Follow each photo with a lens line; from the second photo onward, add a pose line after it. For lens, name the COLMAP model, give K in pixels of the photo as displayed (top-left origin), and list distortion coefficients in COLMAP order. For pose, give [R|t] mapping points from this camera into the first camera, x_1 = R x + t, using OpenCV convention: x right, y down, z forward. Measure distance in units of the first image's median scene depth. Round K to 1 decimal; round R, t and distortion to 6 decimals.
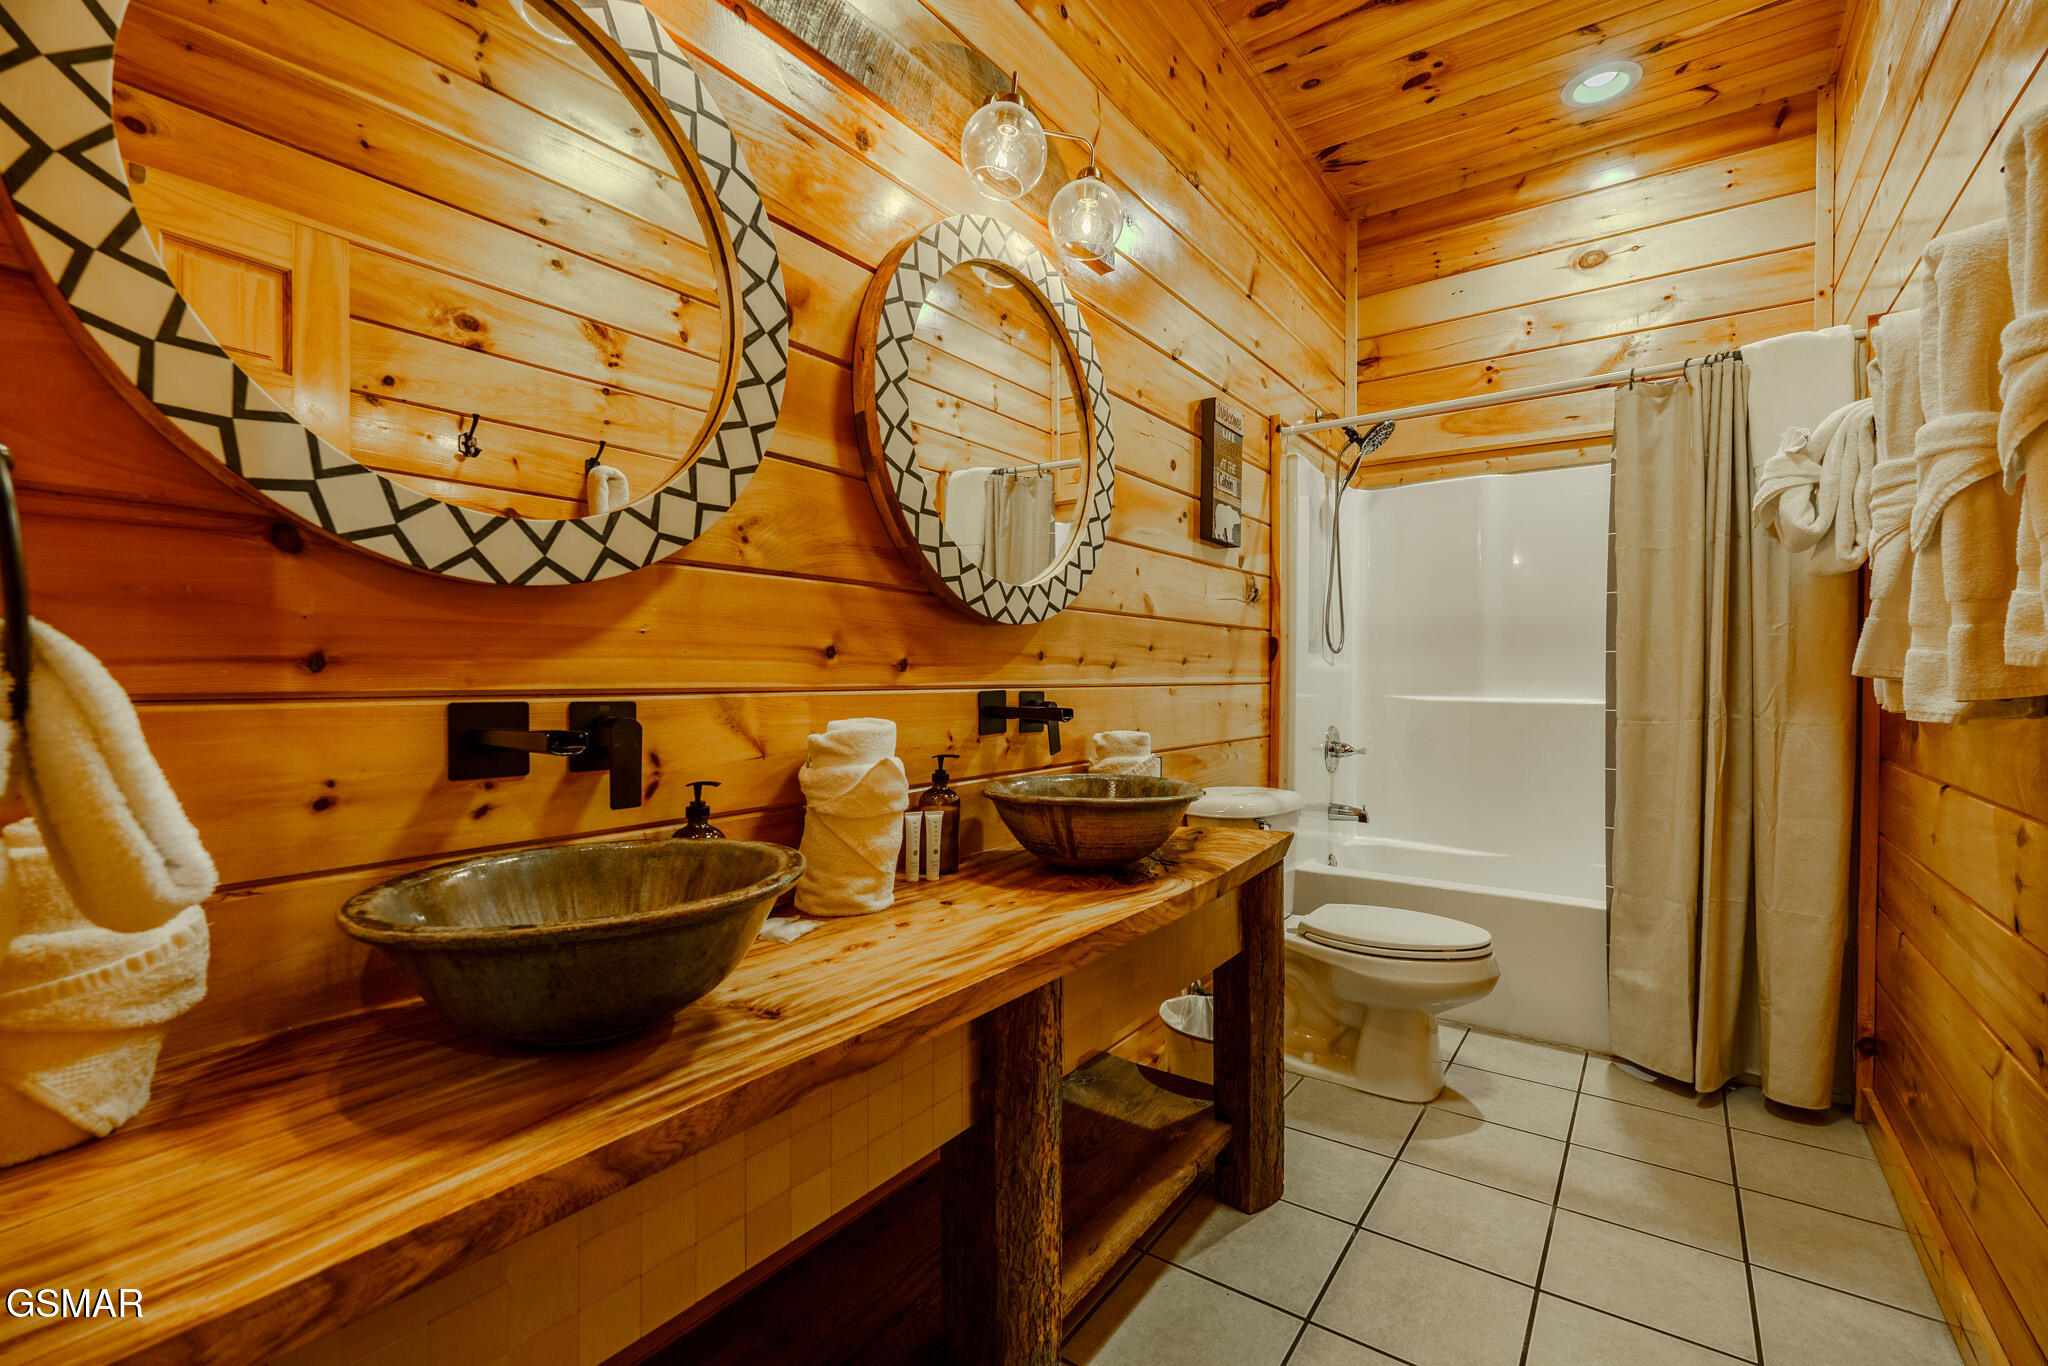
lens RADIAL K [[909.1, 0, 1030.2], [0, 909.1, 684.2], [0, 0, 1]] dist [-0.006860, 0.000724]
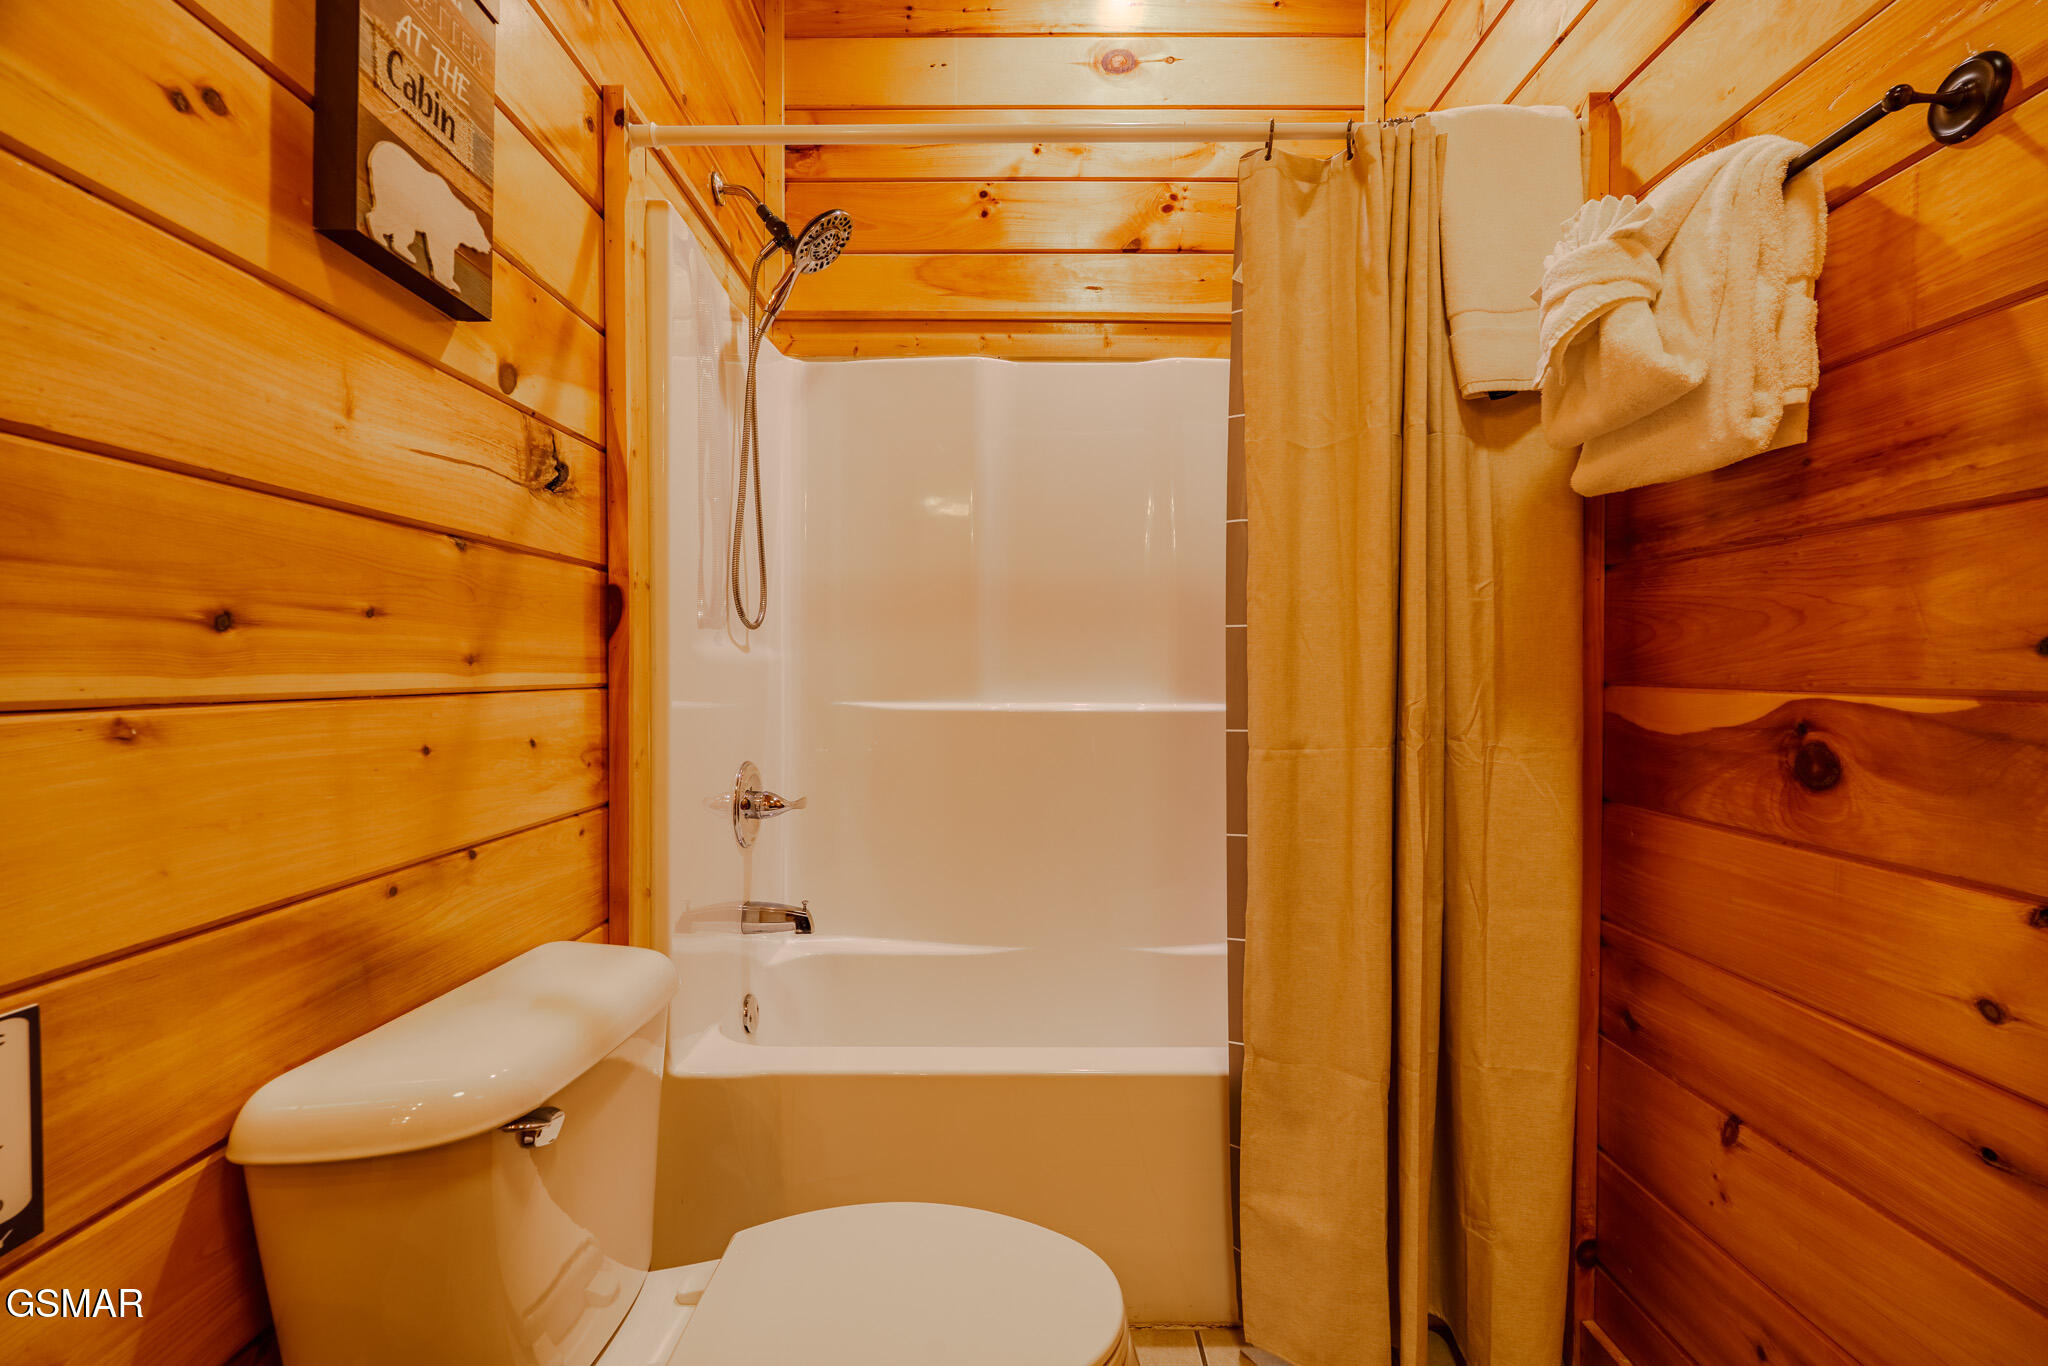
lens RADIAL K [[909.1, 0, 1015.9], [0, 909.1, 686.2], [0, 0, 1]] dist [-0.006860, 0.000724]
pose [[0.823818, -0.011267, 0.566742, 0.178019], [0.006693, 0.999926, 0.010151, -0.004632], [-0.566814, -0.004570, 0.823833, 0.521048]]
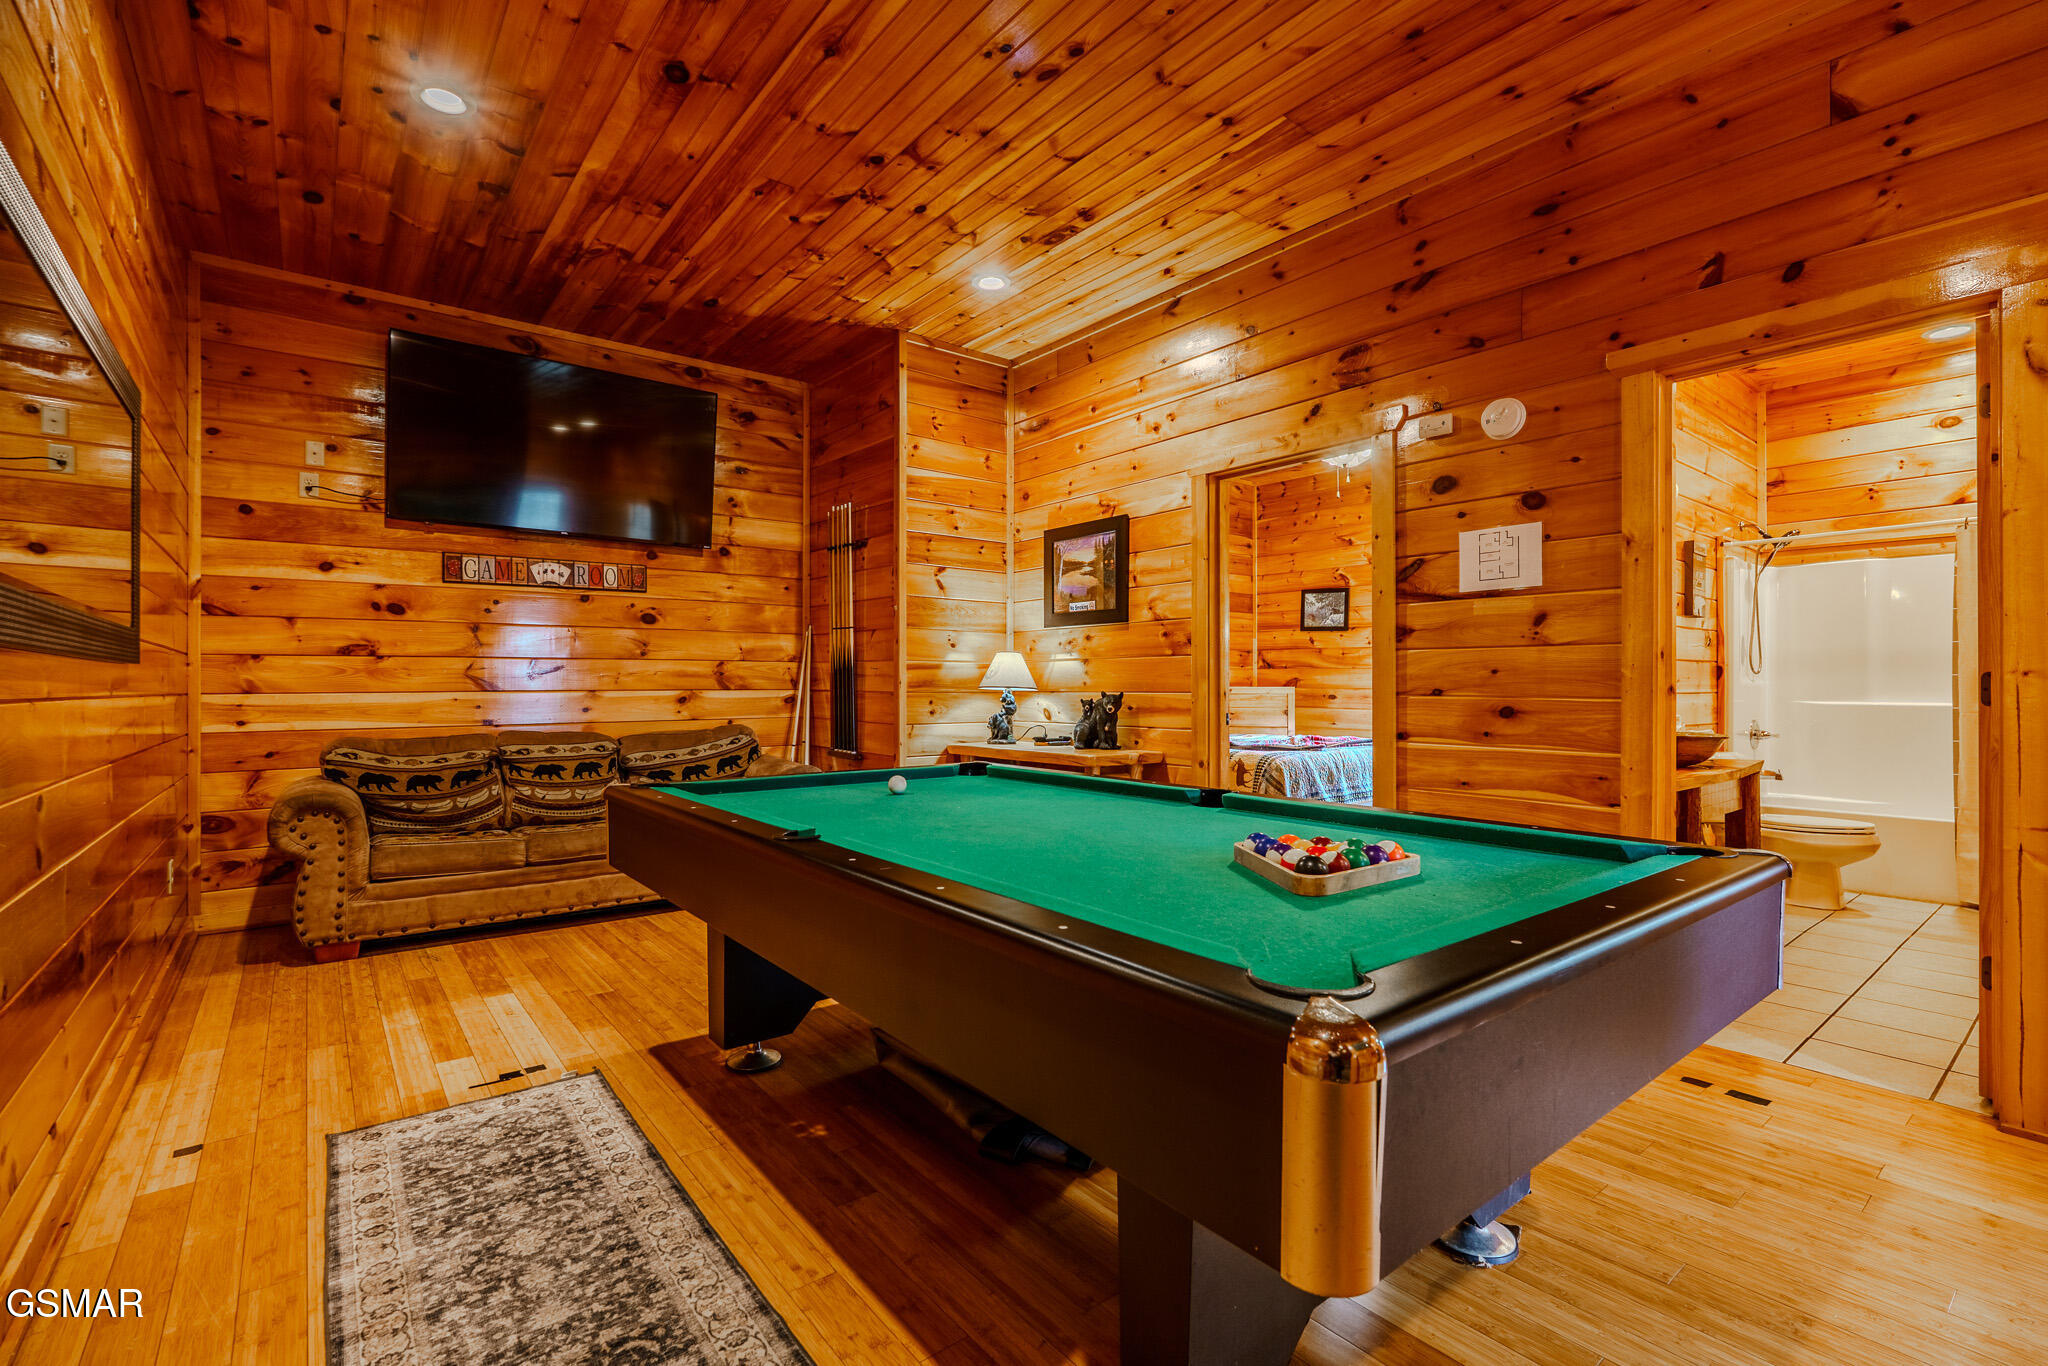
lens RADIAL K [[909.1, 0, 1042.5], [0, 909.1, 681.8], [0, 0, 1]] dist [-0.006860, 0.000724]
pose [[0.961271, -0.001480, -0.275602, -0.488103], [-0.003639, 0.999830, -0.018061, 0.013867], [0.275582, 0.018365, 0.961102, -0.988632]]
